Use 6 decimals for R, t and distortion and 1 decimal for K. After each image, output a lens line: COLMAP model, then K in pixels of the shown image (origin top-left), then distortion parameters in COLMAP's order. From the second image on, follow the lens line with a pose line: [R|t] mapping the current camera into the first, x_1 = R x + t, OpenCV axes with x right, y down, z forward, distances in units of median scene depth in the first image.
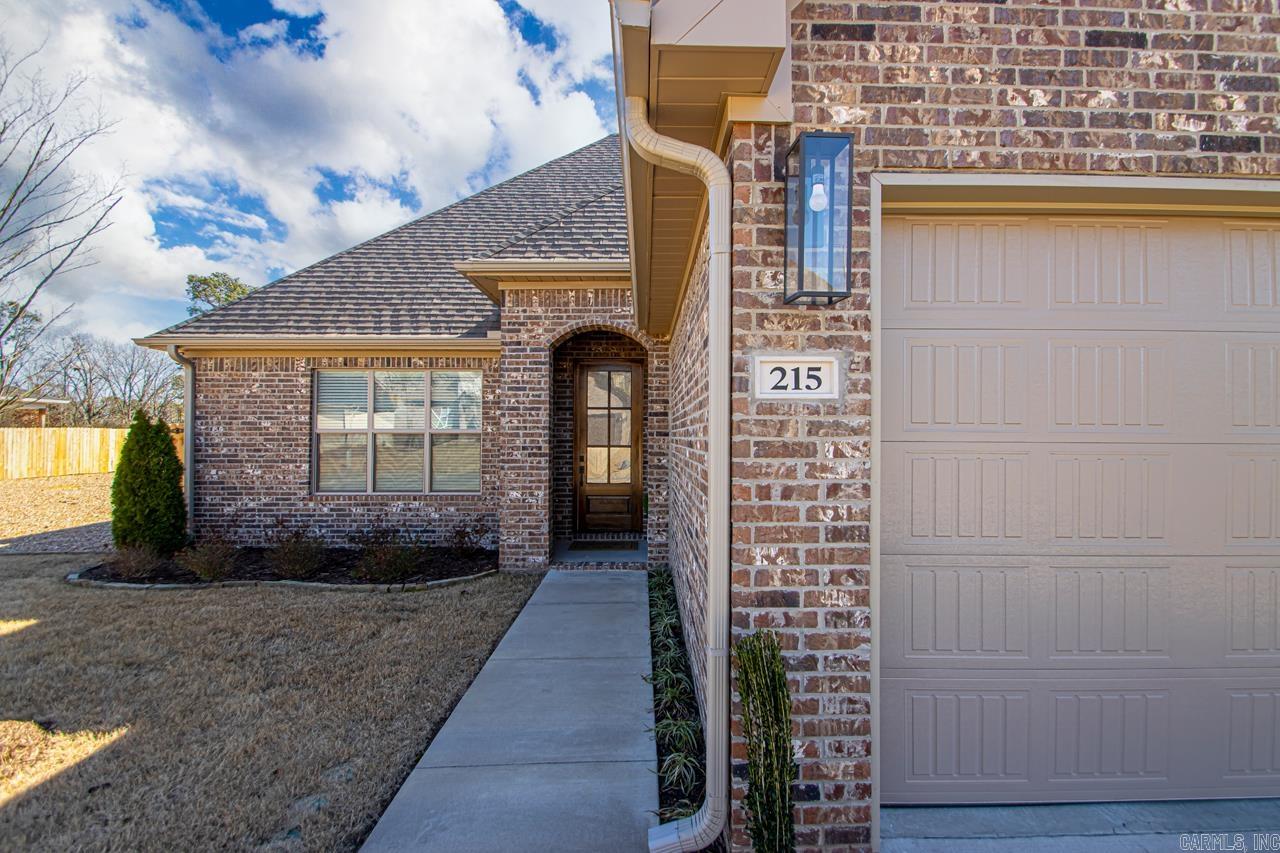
lens RADIAL K [[595.4, 0, 648.5], [0, 595.4, 421.0], [0, 0, 1]] dist [0.021885, -0.012919]
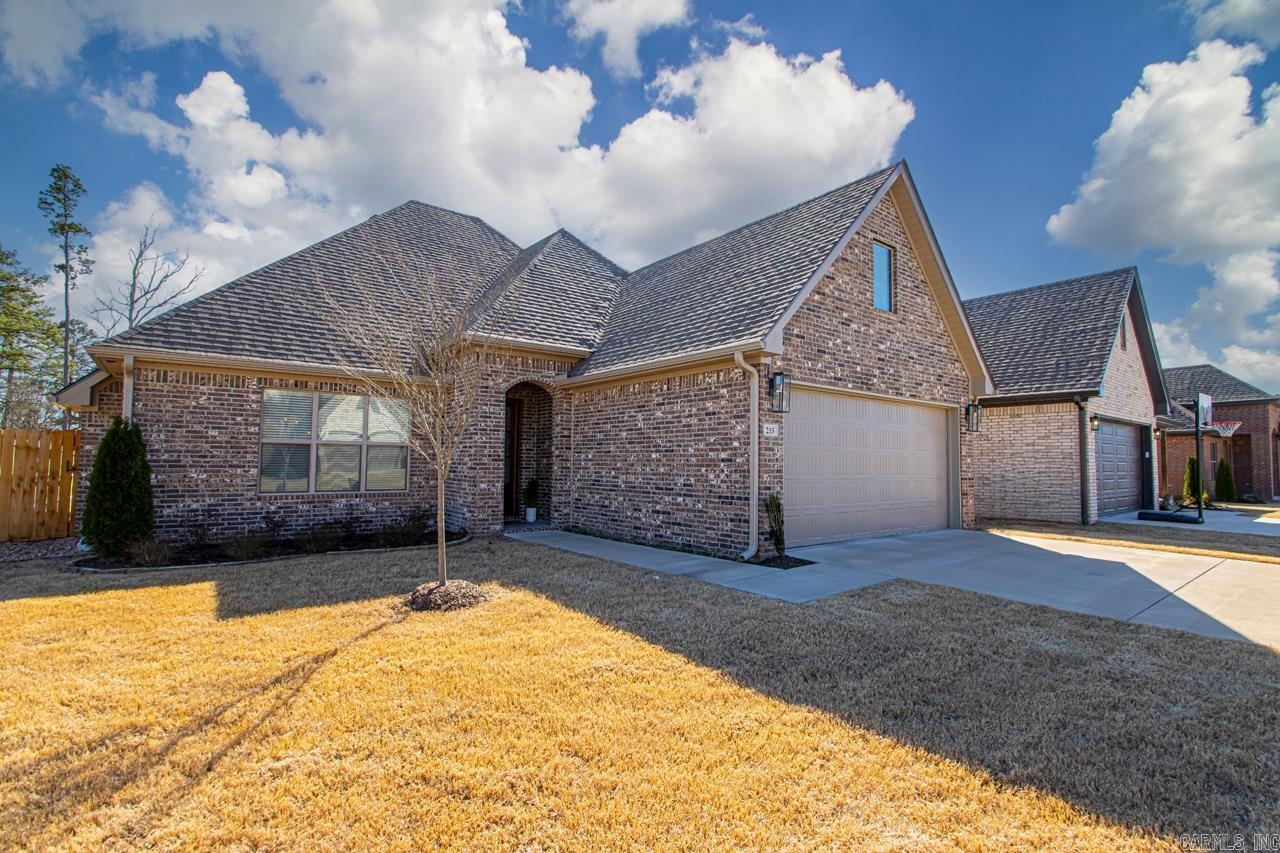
lens RADIAL K [[595.4, 0, 648.5], [0, 595.4, 421.0], [0, 0, 1]] dist [0.021885, -0.012919]
pose [[0.788959, 0.049696, 0.612433, -0.834881], [-0.023818, 0.998448, -0.050337, 0.023918], [-0.613984, 0.025127, 0.788918, -0.470348]]
